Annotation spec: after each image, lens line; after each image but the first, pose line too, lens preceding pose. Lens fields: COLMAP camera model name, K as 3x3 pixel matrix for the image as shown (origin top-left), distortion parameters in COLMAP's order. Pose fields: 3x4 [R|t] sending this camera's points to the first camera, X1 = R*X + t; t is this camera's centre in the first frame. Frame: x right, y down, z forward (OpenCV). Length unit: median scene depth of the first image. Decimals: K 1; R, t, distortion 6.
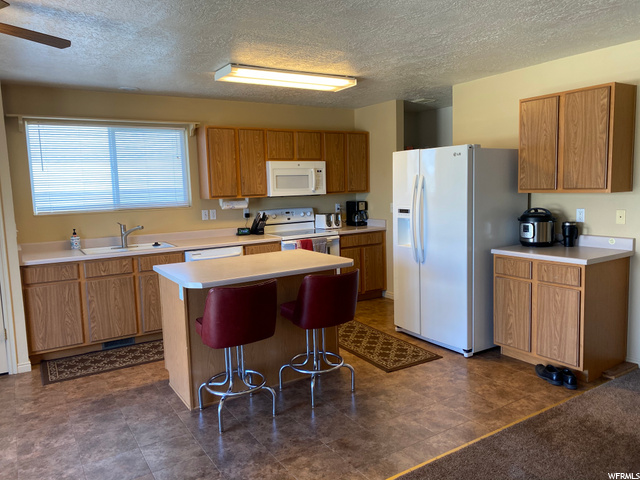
lens RADIAL K [[486.8, 0, 325.3], [0, 486.8, 239.5], [0, 0, 1]] dist [0.055207, -0.062957]
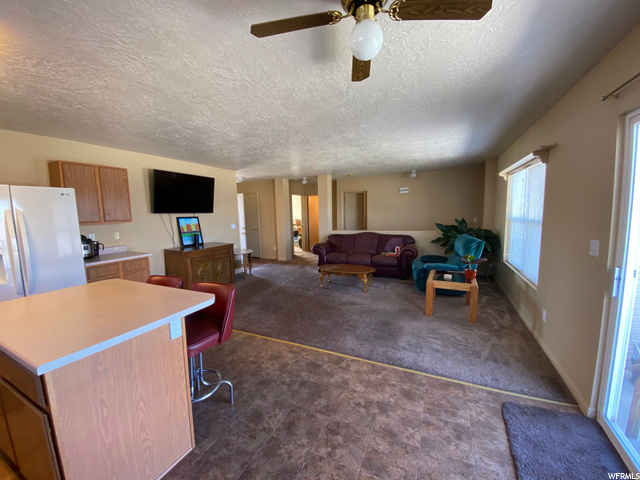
lens RADIAL K [[258.2, 0, 320.1], [0, 258.2, 242.0], [0, 0, 1]] dist [-0.003607, -0.009859]
pose [[-0.537573, -0.057273, 0.841270, -0.582676], [0.134714, 0.979042, 0.152735, -0.056945], [-0.832386, 0.195437, -0.518592, 0.719869]]
